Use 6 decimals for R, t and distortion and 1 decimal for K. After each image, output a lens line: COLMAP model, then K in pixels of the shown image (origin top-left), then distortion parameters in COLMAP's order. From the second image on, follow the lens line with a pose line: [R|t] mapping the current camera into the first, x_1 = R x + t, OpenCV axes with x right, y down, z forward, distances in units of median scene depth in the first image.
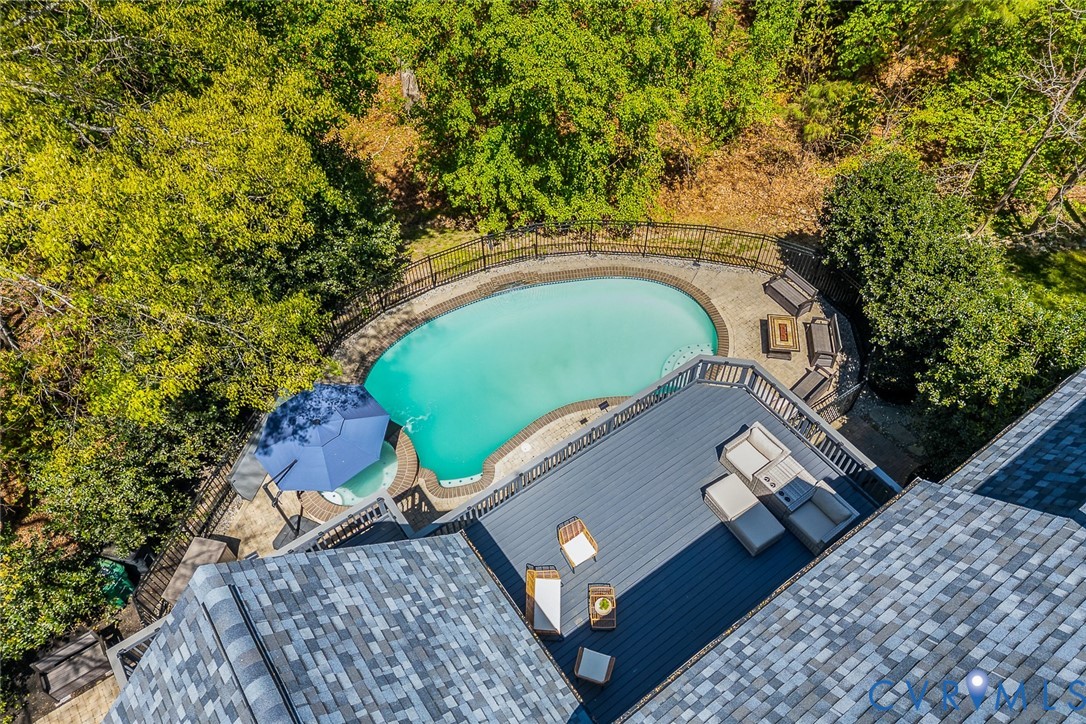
lens RADIAL K [[749.4, 0, 545.6], [0, 749.4, 360.4], [0, 0, 1]] dist [0.066113, -0.045000]
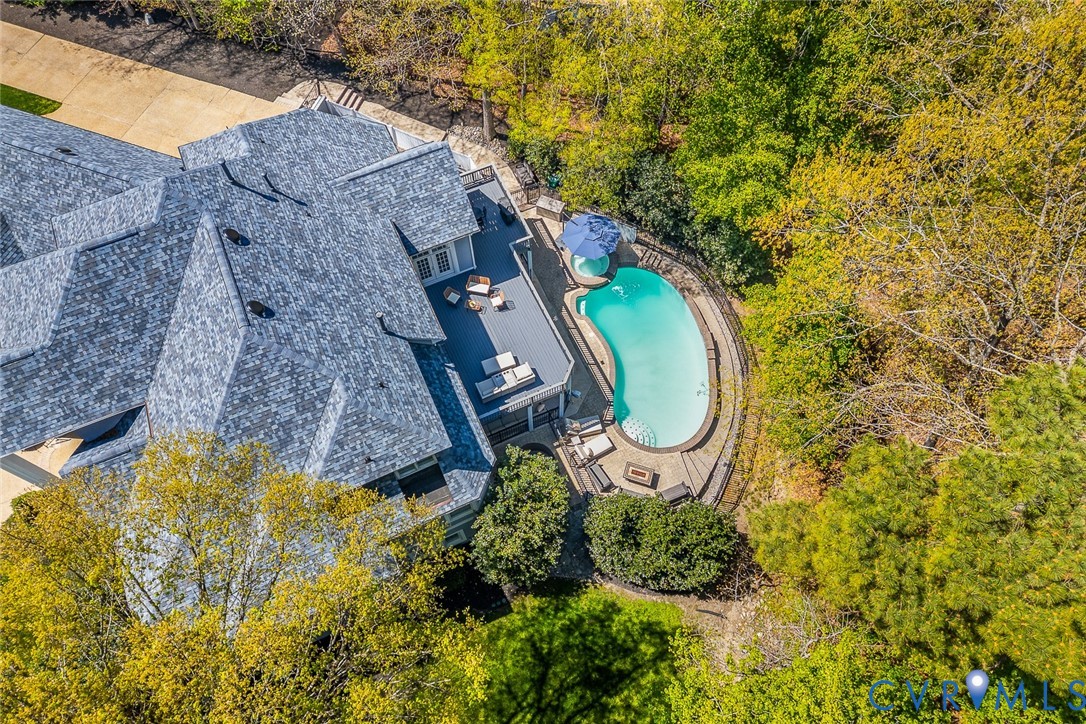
lens RADIAL K [[749.4, 0, 545.4], [0, 749.4, 364.4], [0, 0, 1]] dist [0.066113, -0.045000]
pose [[-0.184044, 0.886510, -0.424533, 0.777568], [-0.770559, 0.138010, 0.622247, -0.865318], [0.610218, 0.441649, 0.657708, -0.288866]]
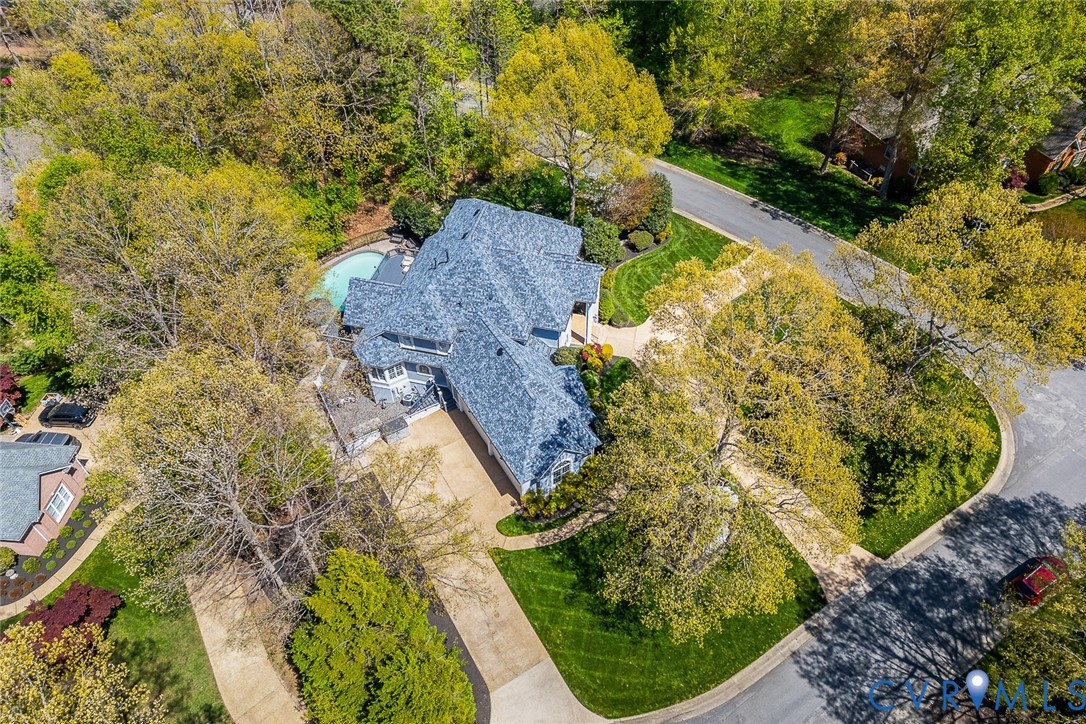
lens RADIAL K [[749.4, 0, 541.2], [0, 749.4, 361.9], [0, 0, 1]] dist [0.066113, -0.045000]
pose [[0.762574, -0.465646, 0.449060, -1.021323], [0.507453, 0.861115, 0.031186, 0.642662], [-0.401214, 0.204095, 0.892957, -2.333344]]
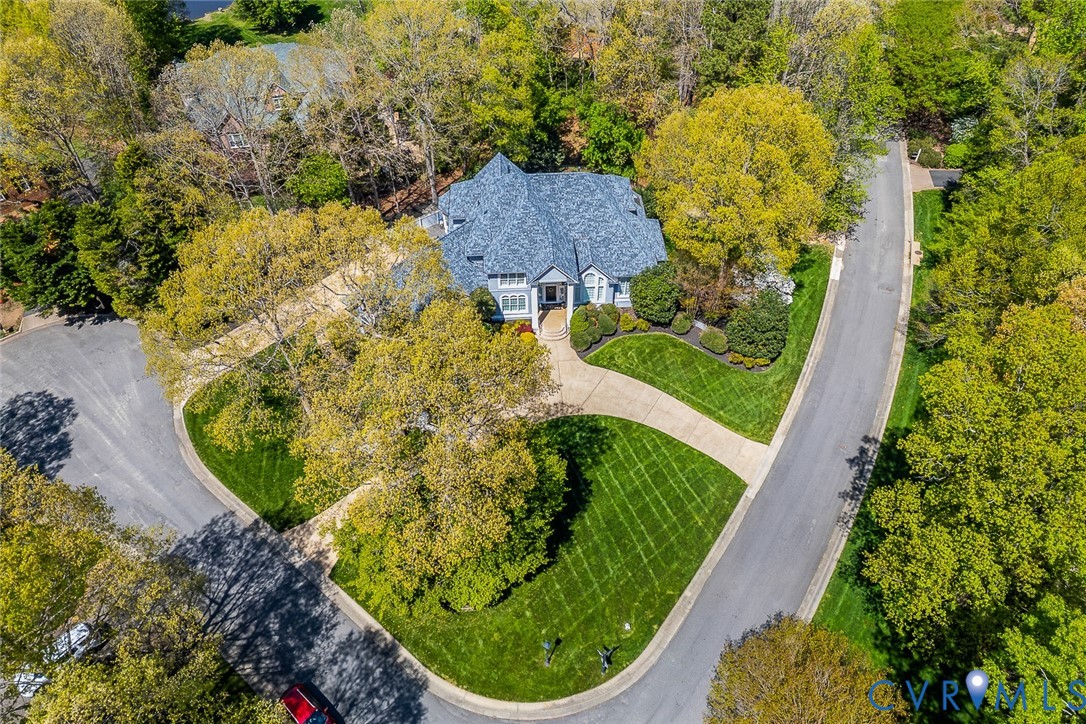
lens RADIAL K [[749.4, 0, 536.7], [0, 749.4, 346.1], [0, 0, 1]] dist [0.066113, -0.045000]
pose [[0.840632, 0.394882, -0.370684, 1.600588], [-0.436622, 0.899061, -0.032416, 0.929234], [0.320467, 0.189099, 0.928193, -2.624779]]
